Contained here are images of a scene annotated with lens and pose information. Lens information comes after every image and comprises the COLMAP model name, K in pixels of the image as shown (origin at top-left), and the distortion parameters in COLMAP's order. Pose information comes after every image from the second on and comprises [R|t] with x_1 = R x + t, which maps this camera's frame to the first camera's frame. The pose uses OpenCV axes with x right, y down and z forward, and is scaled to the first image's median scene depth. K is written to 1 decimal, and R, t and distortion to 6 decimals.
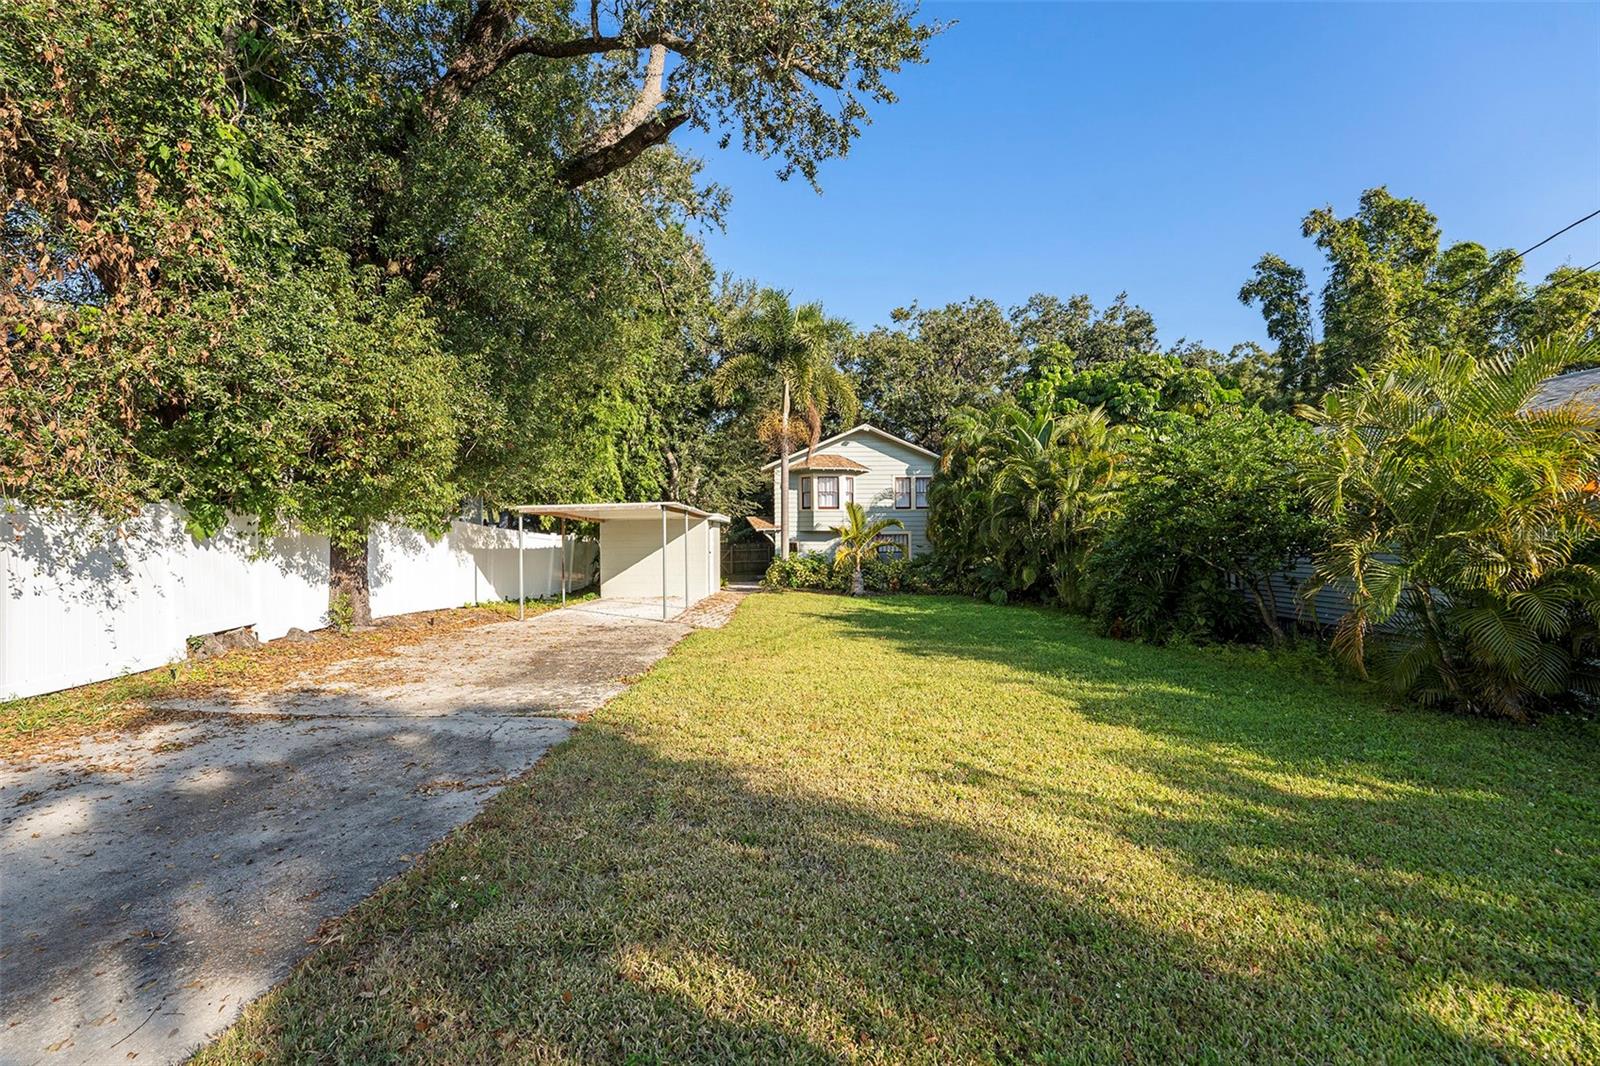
lens RADIAL K [[653.5, 0, 800.0], [0, 653.5, 533.0], [0, 0, 1]] dist [-0.025751, 0.000005]
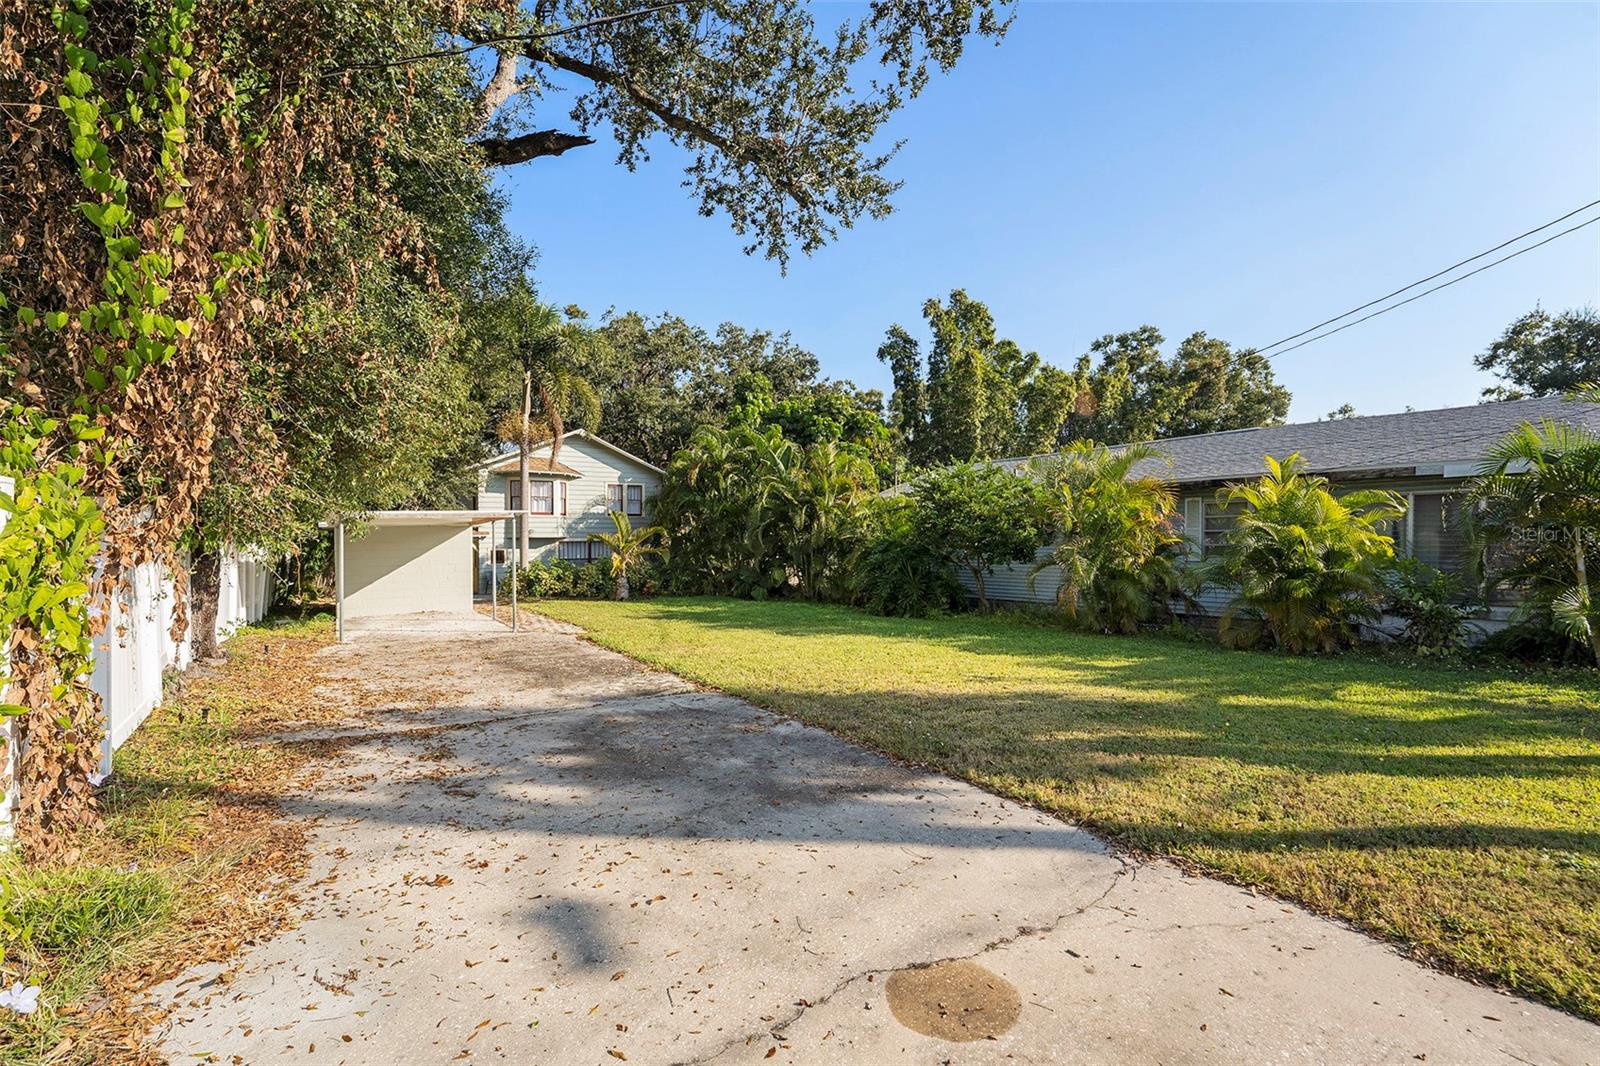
lens RADIAL K [[683.2, 0, 803.7], [0, 683.2, 544.6], [0, 0, 1]] dist [-0.008270, 0.000810]
pose [[0.829141, -0.005571, 0.559012, -0.218973], [0.000505, 0.999957, 0.009216, -0.002037], [-0.559040, -0.007359, 0.829108, -0.045103]]
